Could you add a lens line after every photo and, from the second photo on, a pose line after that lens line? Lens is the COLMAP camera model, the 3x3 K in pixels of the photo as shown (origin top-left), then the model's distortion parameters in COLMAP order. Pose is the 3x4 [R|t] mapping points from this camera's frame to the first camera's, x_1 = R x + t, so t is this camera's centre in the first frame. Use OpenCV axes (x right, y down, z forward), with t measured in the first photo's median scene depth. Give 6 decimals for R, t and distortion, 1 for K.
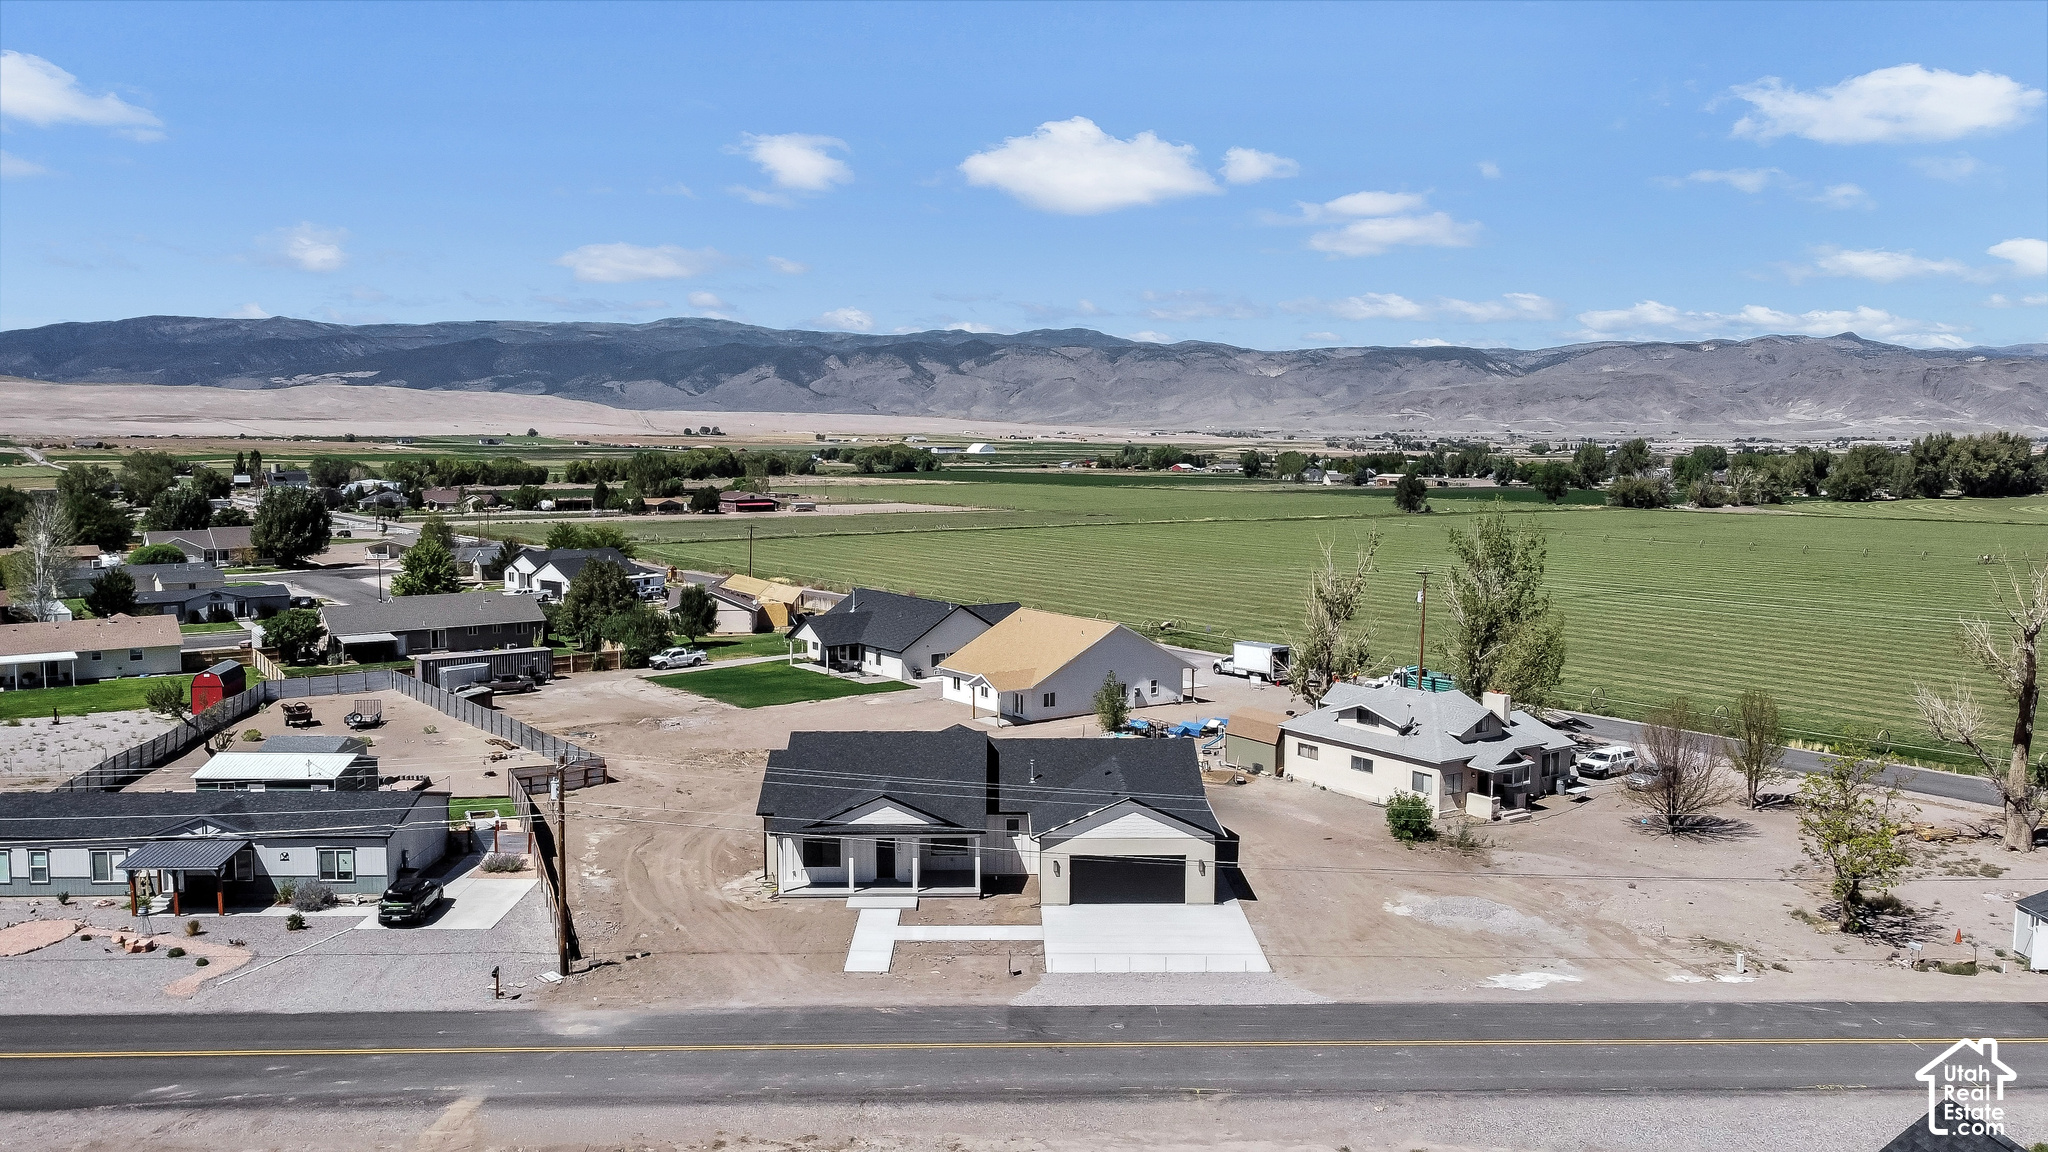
lens RADIAL K [[1568.9, 0, 1026.1], [0, 1568.9, 570.5], [0, 0, 1]] dist [-0.001437, -0.000385]
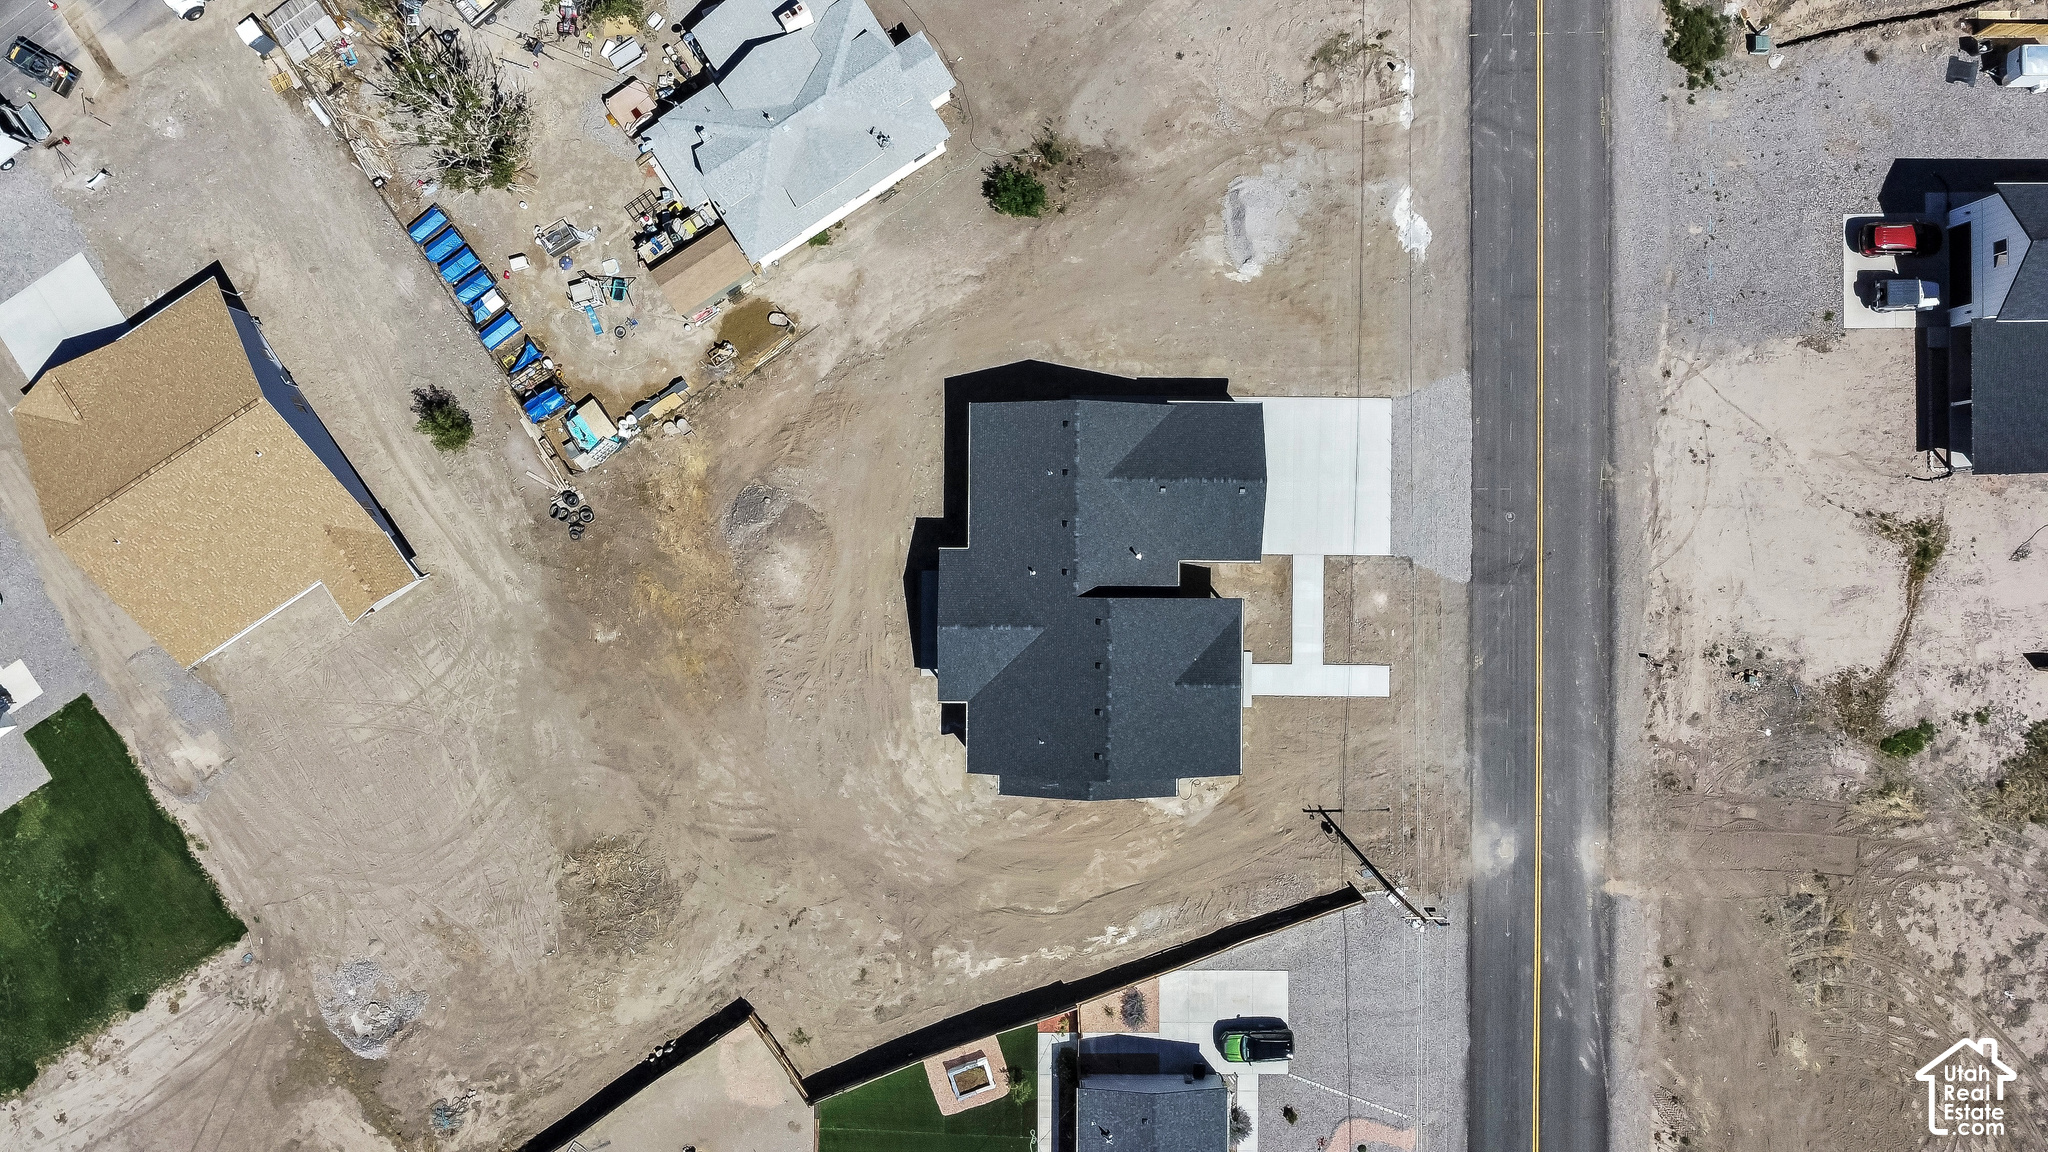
lens RADIAL K [[1568.9, 0, 1019.3], [0, 1568.9, 570.8], [0, 0, 1]] dist [-0.001437, -0.000385]
pose [[0.028701, -0.999587, -0.001537, -0.005348], [0.074461, 0.000604, 0.997224, -0.763866], [-0.996811, -0.028736, 0.074448, 0.781885]]
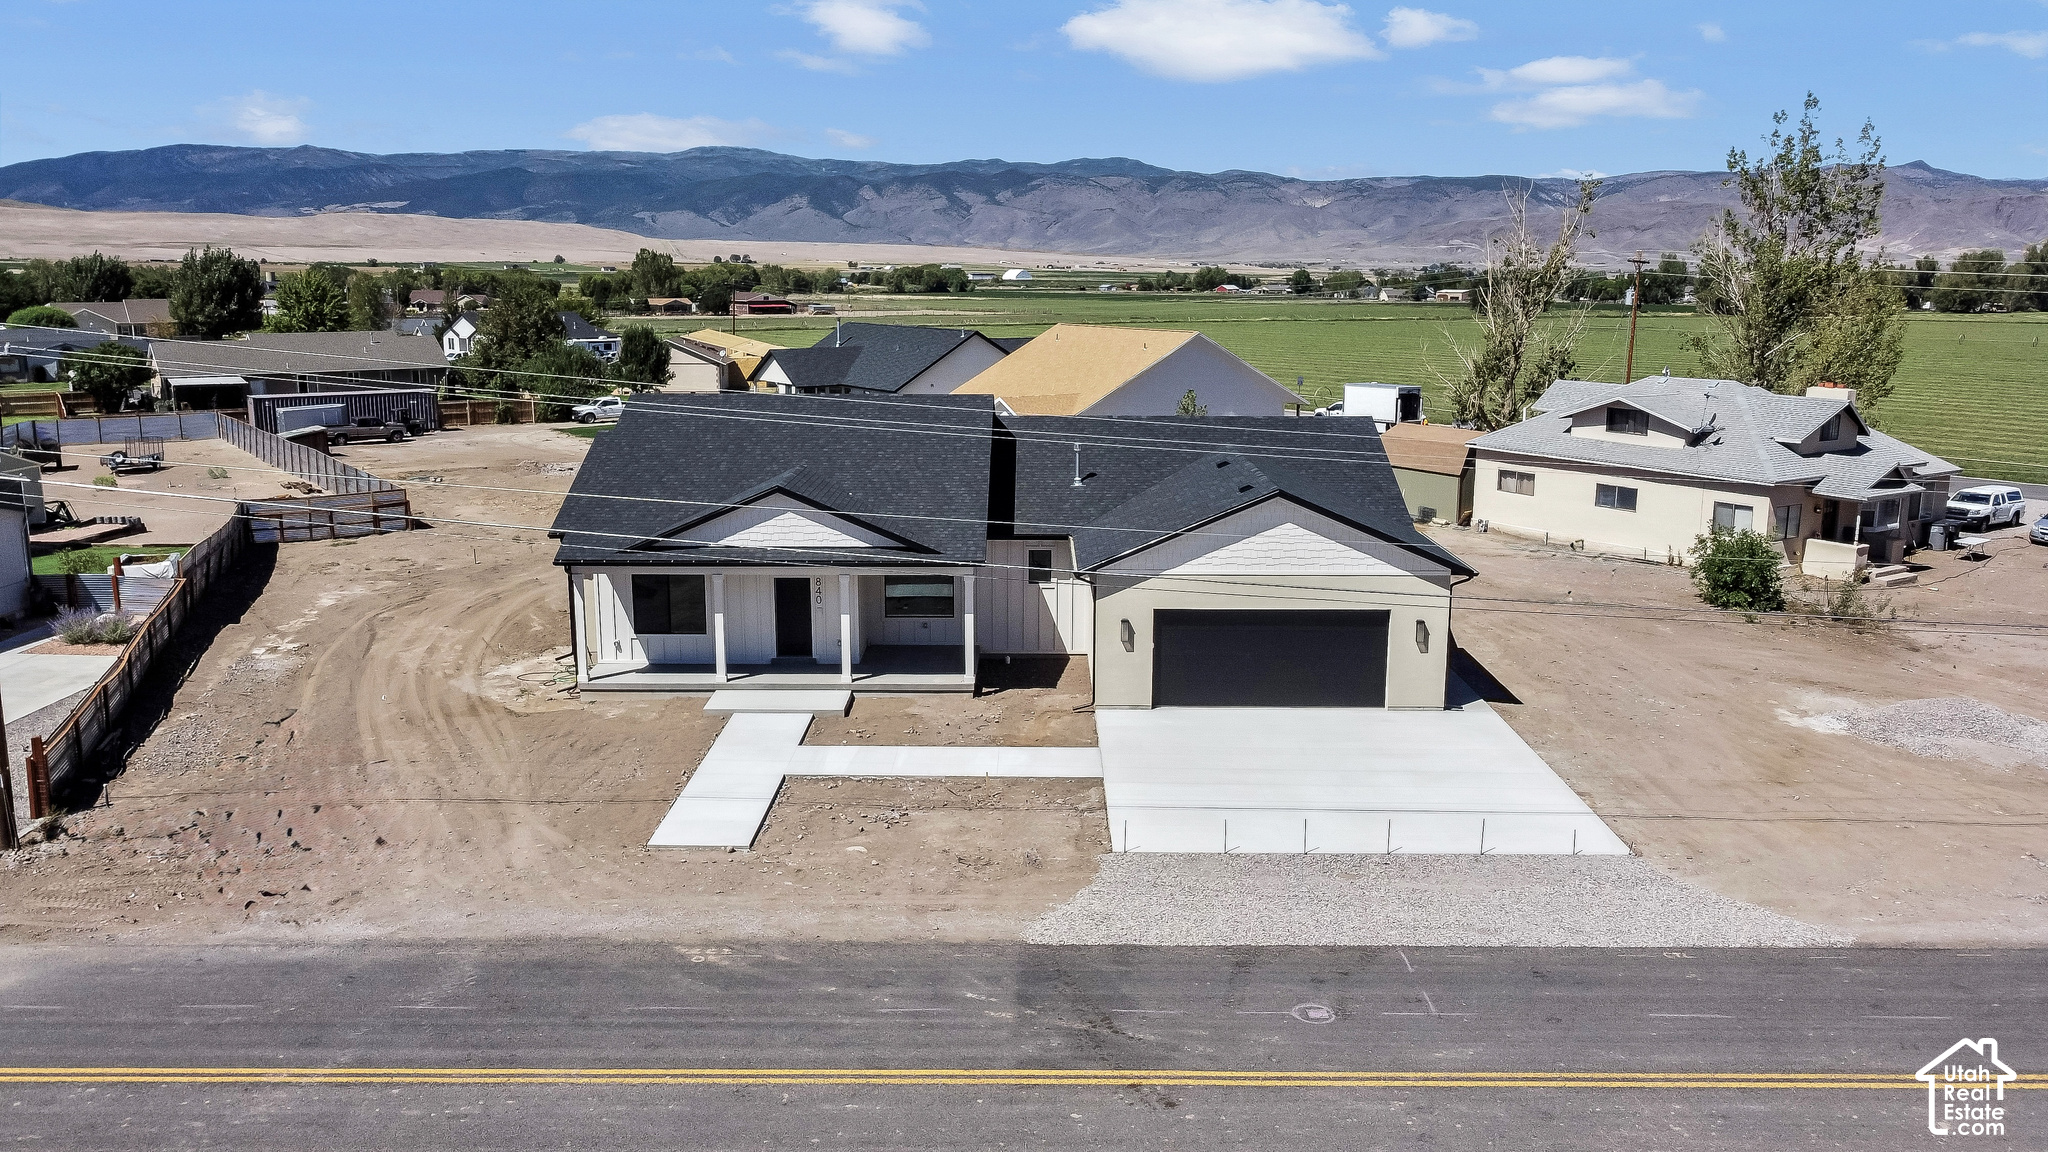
lens RADIAL K [[1568.9, 0, 1025.5], [0, 1568.9, 573.2], [0, 0, 1]] dist [-0.001437, -0.000385]
pose [[0.999712, 0.005988, -0.023225, -0.000944], [-0.003516, 0.994461, 0.105043, 0.085162], [0.023726, -0.104931, 0.994196, 0.365734]]
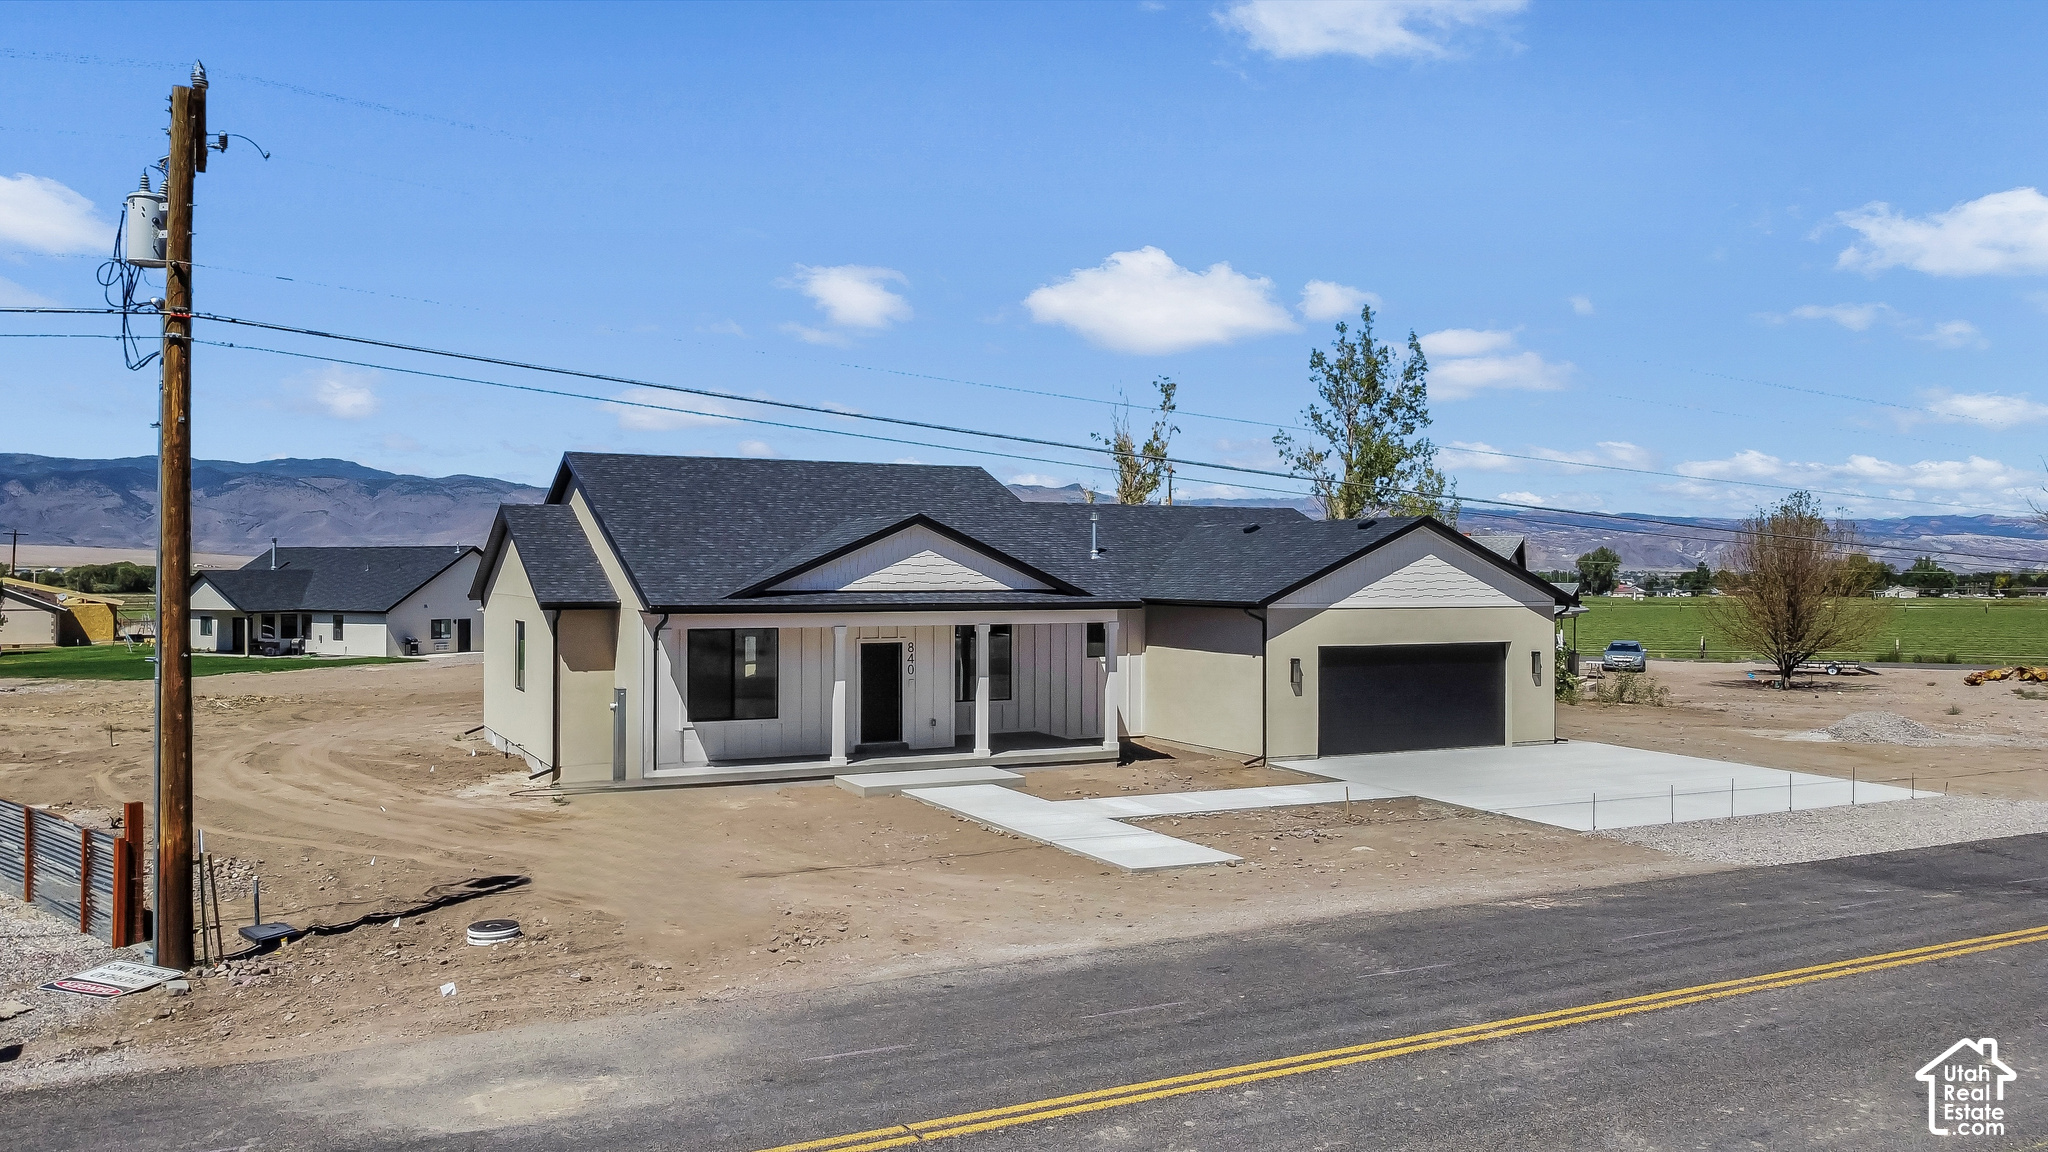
lens RADIAL K [[1568.9, 0, 1034.9], [0, 1568.9, 560.7], [0, 0, 1]] dist [-0.001437, -0.000385]
pose [[0.897716, 0.005075, 0.440544, -0.177655], [0.037159, 0.995499, -0.087188, 0.138739], [-0.439004, 0.094640, 0.893487, 0.448610]]
